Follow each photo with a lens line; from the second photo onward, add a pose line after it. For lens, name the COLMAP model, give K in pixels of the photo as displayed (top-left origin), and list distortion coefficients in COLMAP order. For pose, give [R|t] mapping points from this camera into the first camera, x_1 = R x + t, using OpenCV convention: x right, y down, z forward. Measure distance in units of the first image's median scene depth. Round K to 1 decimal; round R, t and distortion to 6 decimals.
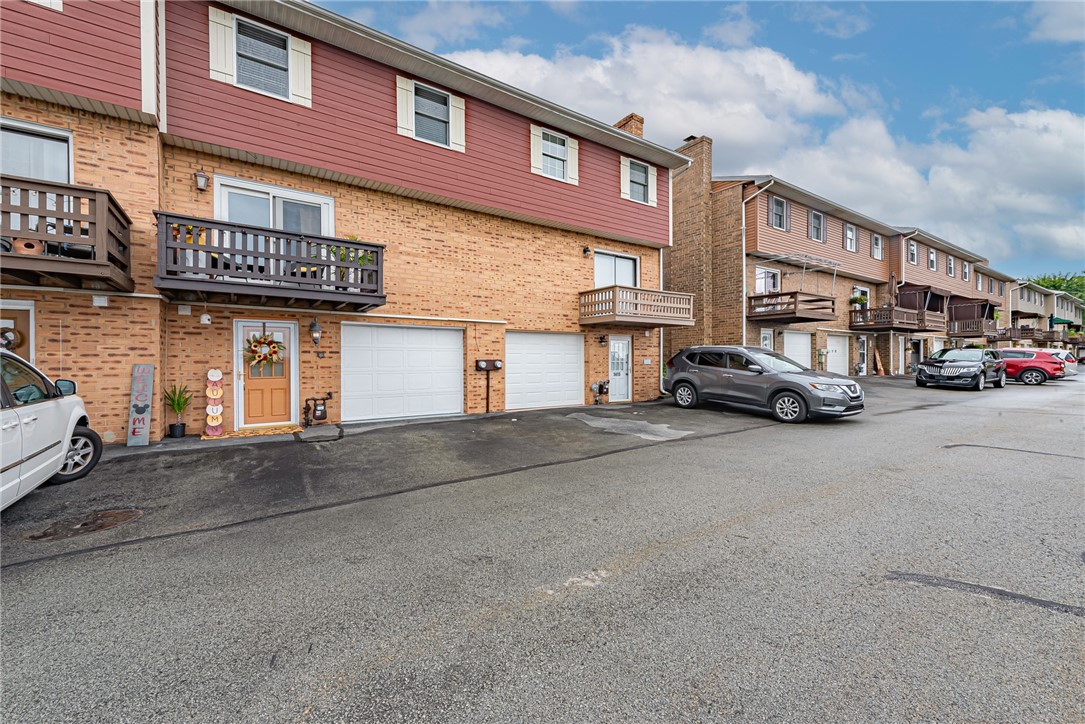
lens RADIAL K [[431.0, 0, 547.7], [0, 431.0, 365.4], [0, 0, 1]] dist [0.014629, -0.000711]
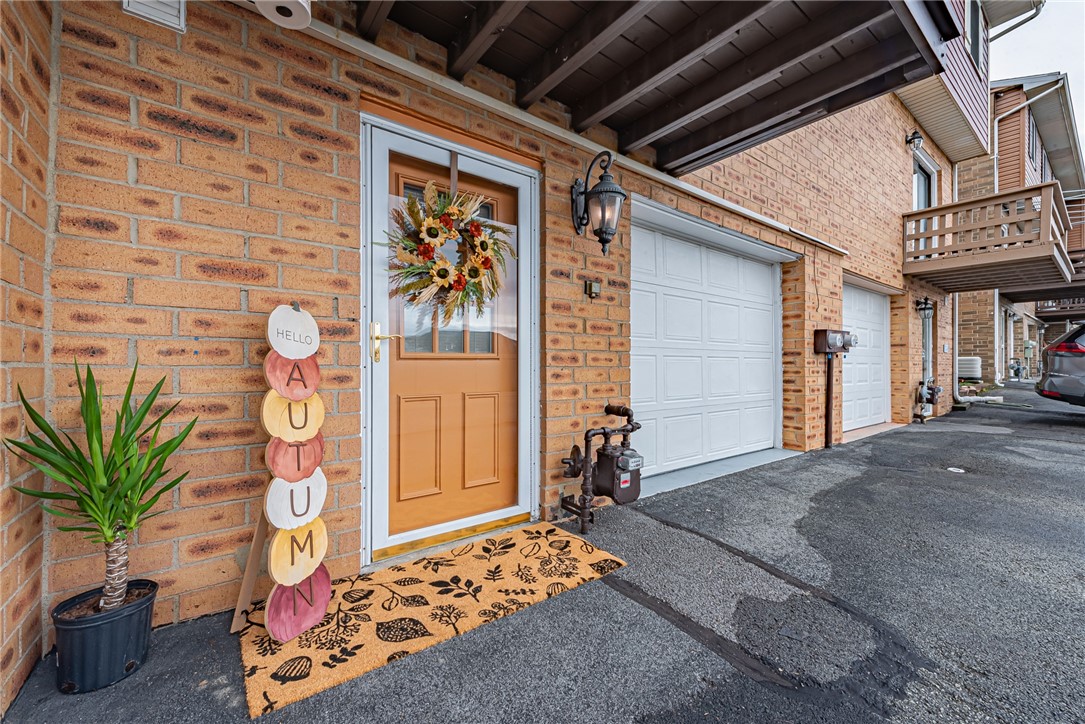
lens RADIAL K [[431.0, 0, 538.3], [0, 431.0, 362.6], [0, 0, 1]] dist [0.014629, -0.000711]
pose [[0.999051, 0.011577, 0.041993, -0.640673], [-0.011383, 0.999923, -0.004850, 0.036071], [-0.042046, 0.004368, 0.999106, 0.763217]]
